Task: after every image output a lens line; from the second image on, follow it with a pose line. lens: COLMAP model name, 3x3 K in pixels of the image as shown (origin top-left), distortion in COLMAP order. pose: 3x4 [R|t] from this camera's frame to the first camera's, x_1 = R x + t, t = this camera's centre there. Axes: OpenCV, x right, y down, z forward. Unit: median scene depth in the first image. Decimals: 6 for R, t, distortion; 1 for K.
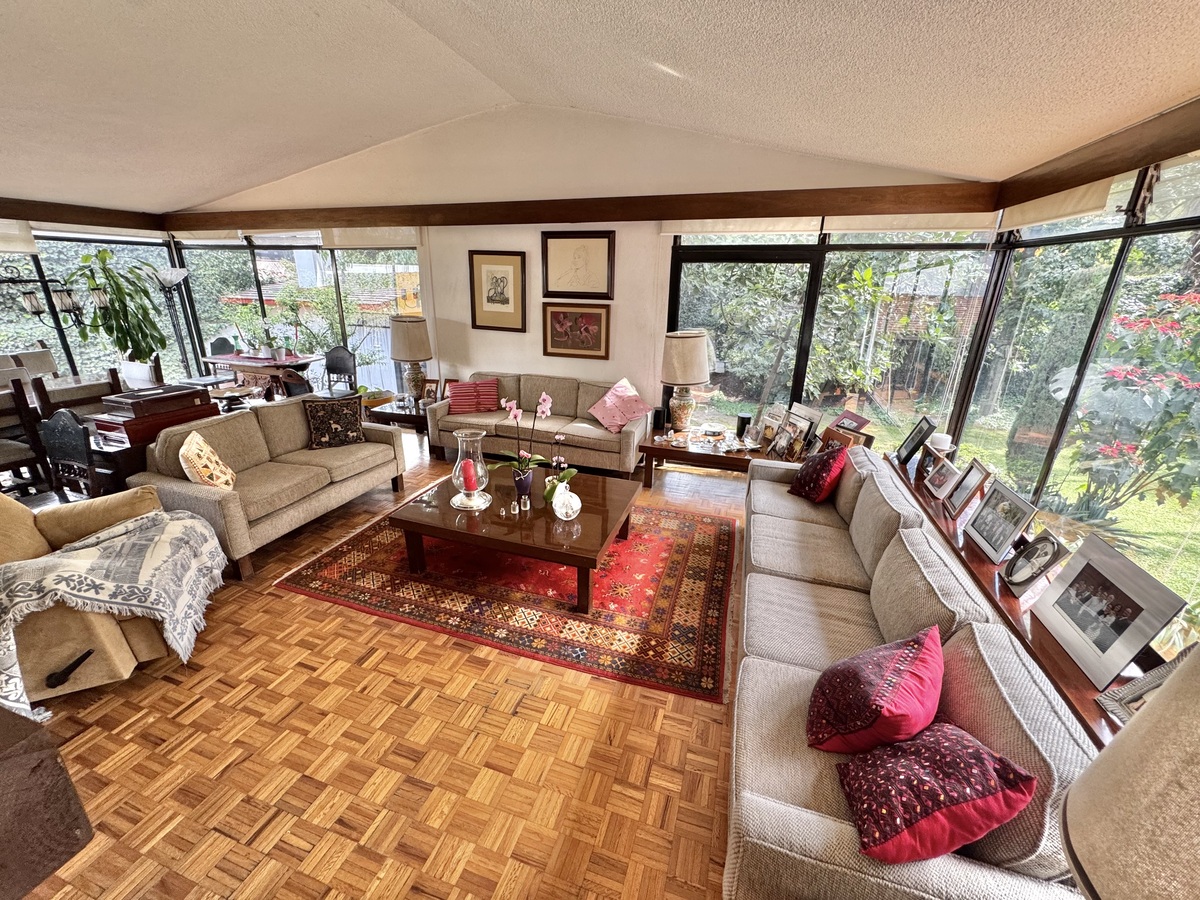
lens RADIAL K [[480.4, 0, 599.2], [0, 480.4, 448.0], [0, 0, 1]] dist [-0.002039, 0.000080]
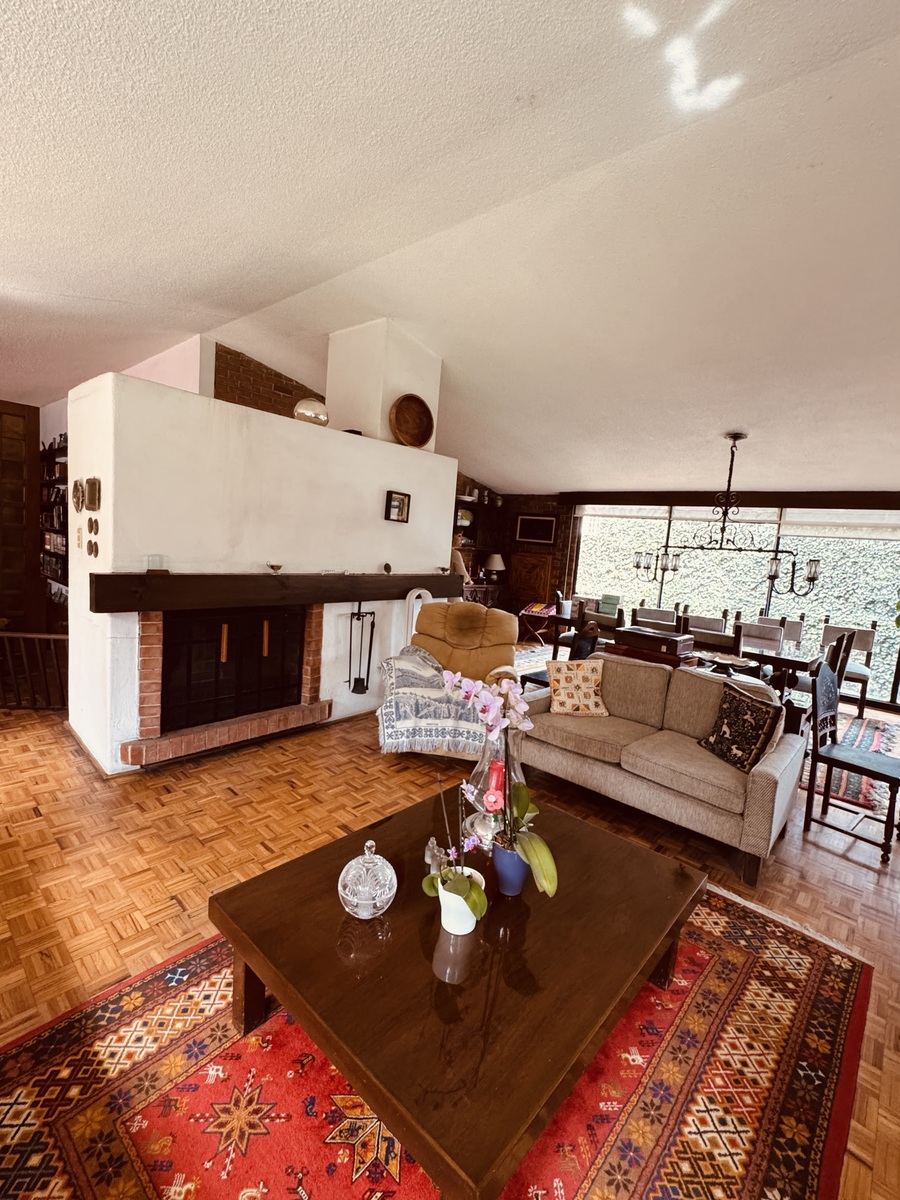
lens RADIAL K [[522.8, 0, 451.8], [0, 522.8, 596.9], [0, 0, 1]] dist [0.001058, -0.000467]
pose [[-0.393084, 0.045877, -0.918357, 0.436349], [-0.383465, 0.899579, 0.209074, -0.337695], [0.835727, 0.434342, -0.336017, 1.275304]]
